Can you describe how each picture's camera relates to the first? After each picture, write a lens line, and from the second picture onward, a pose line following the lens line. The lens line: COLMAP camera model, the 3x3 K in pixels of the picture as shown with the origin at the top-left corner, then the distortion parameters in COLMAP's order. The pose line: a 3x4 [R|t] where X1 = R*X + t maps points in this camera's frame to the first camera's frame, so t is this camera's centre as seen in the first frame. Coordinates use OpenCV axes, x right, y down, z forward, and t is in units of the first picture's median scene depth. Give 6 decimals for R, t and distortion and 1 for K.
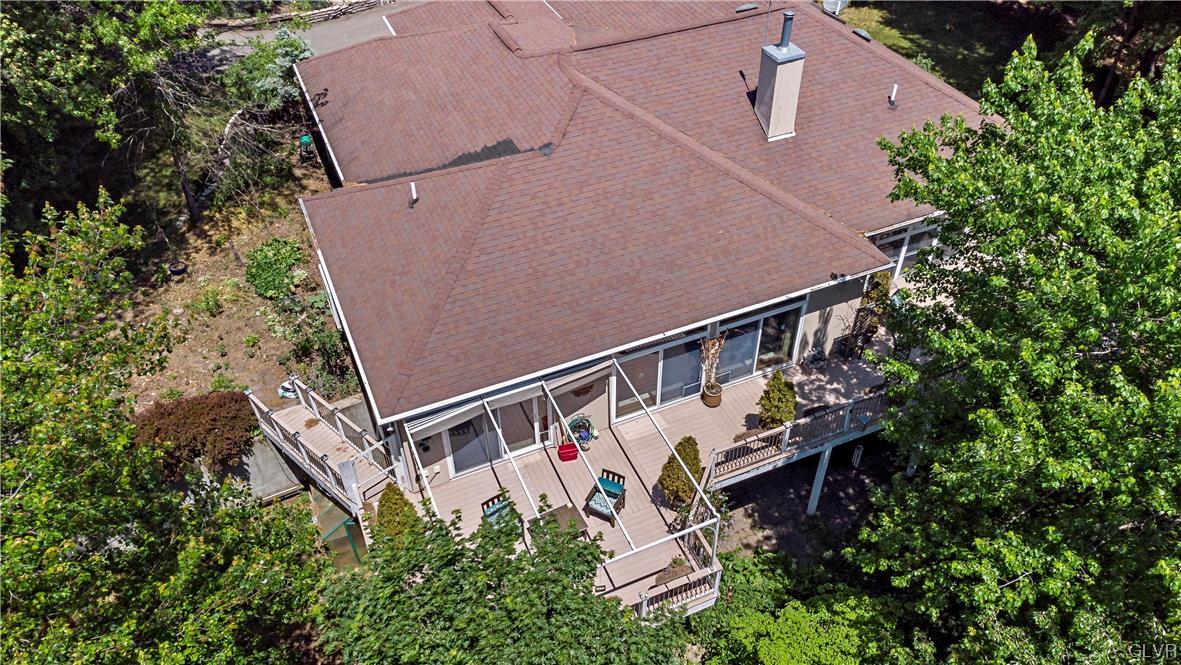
lens RADIAL K [[893.8, 0, 595.6], [0, 893.8, 333.2], [0, 0, 1]] dist [0.007563, 0.092372]
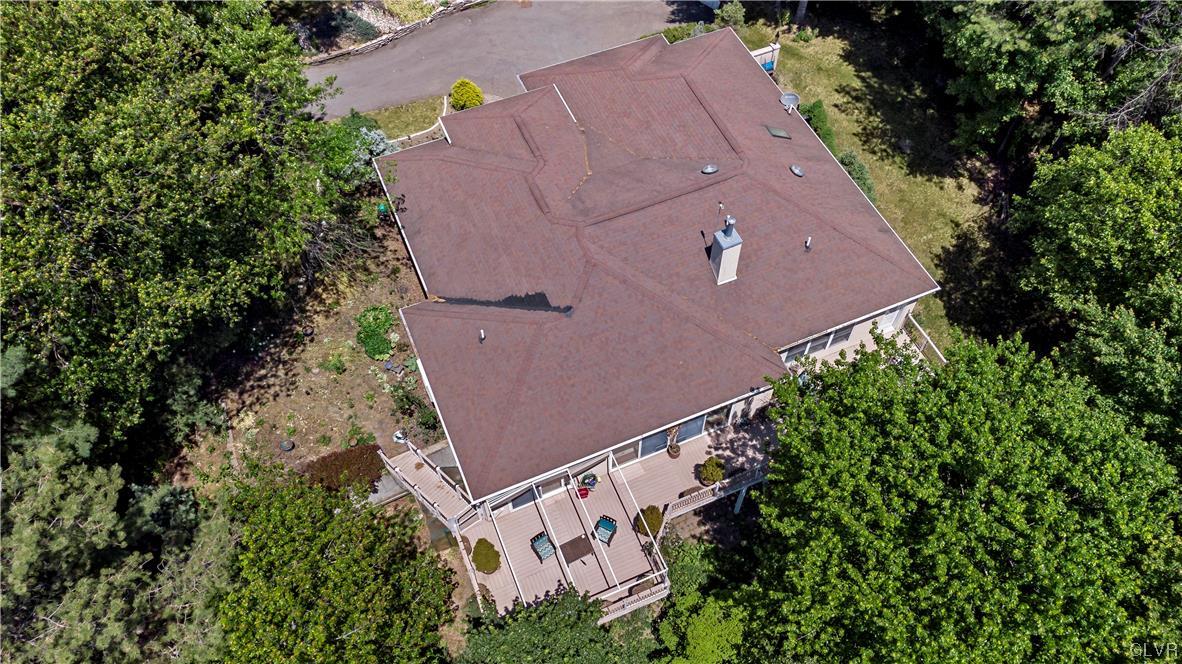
lens RADIAL K [[887.9, 0, 601.4], [0, 887.9, 338.5], [0, 0, 1]] dist [0.048760, 0.004501]
pose [[0.999961, 0.008747, 0.001557, -0.000631], [-0.008858, 0.968114, 0.250352, -0.500547], [0.000683, -0.250355, 0.968154, -0.449420]]
